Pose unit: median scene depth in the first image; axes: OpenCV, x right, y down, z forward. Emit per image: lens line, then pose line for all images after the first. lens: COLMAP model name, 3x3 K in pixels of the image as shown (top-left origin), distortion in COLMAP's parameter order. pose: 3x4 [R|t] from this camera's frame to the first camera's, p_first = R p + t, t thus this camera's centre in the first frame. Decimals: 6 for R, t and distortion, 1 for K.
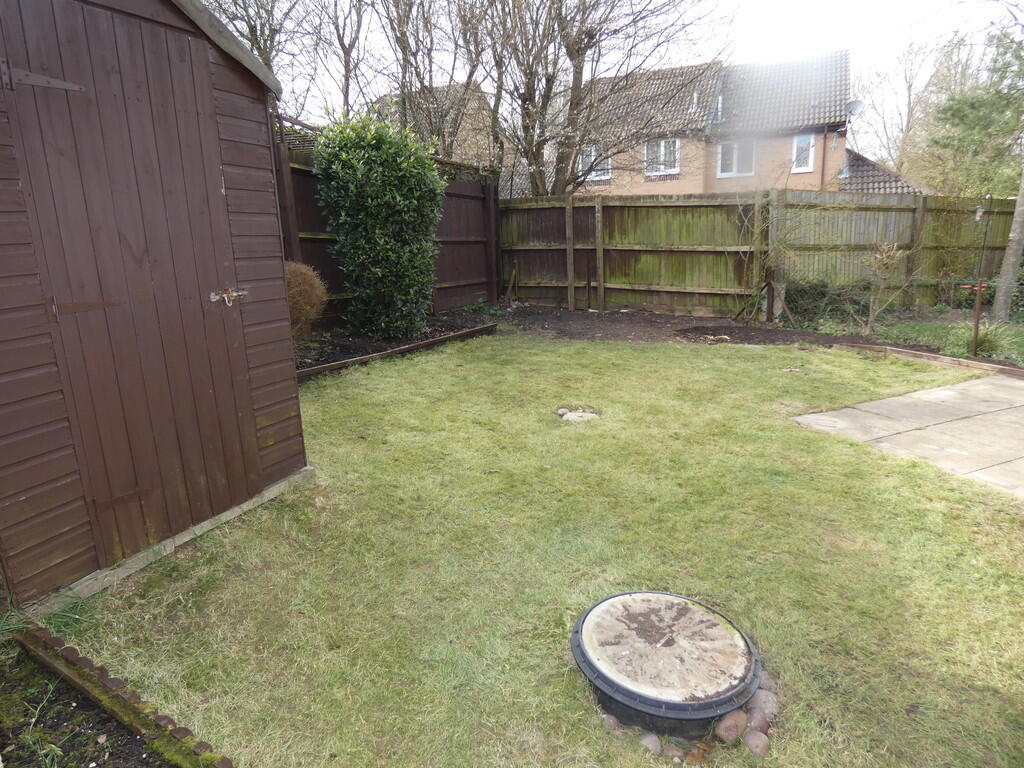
lens RADIAL K [[614.0, 0, 509.0], [0, 614.0, 381.6], [0, 0, 1]] dist [-0.002852, -0.002460]
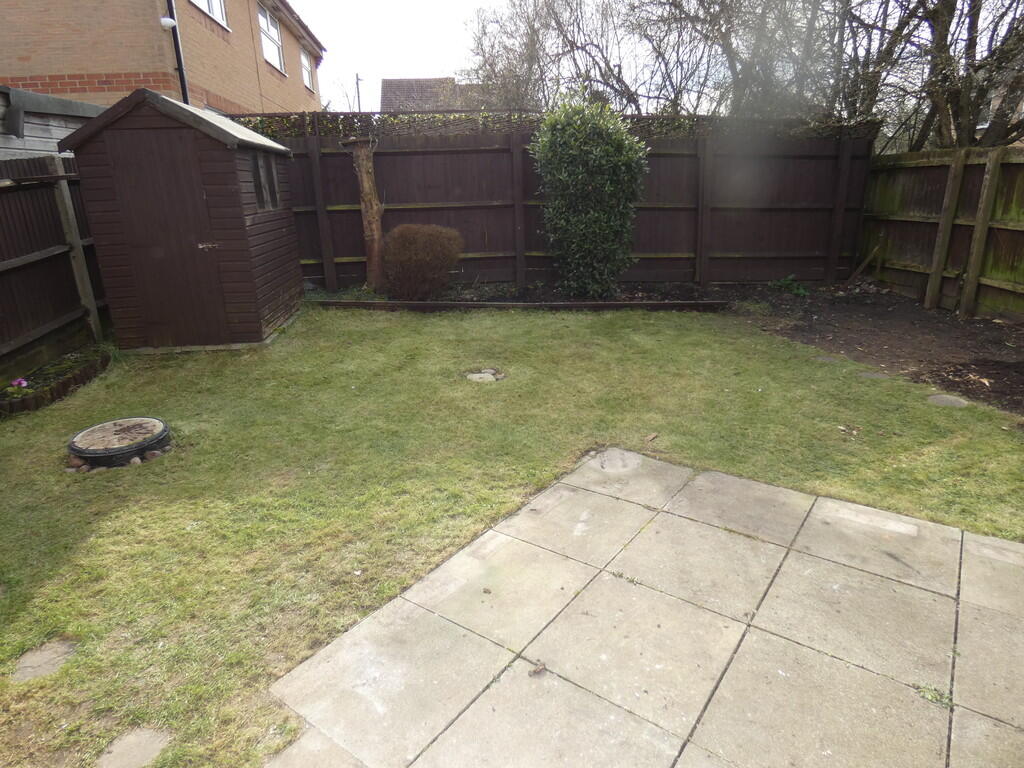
lens RADIAL K [[614.0, 0, 509.0], [0, 614.0, 381.6], [0, 0, 1]] dist [-0.002852, -0.002460]
pose [[0.504979, 0.271489, -0.819323, 1.056138], [-0.197118, 0.960433, 0.196756, -0.168913], [0.840322, 0.062145, 0.538514, 0.406015]]
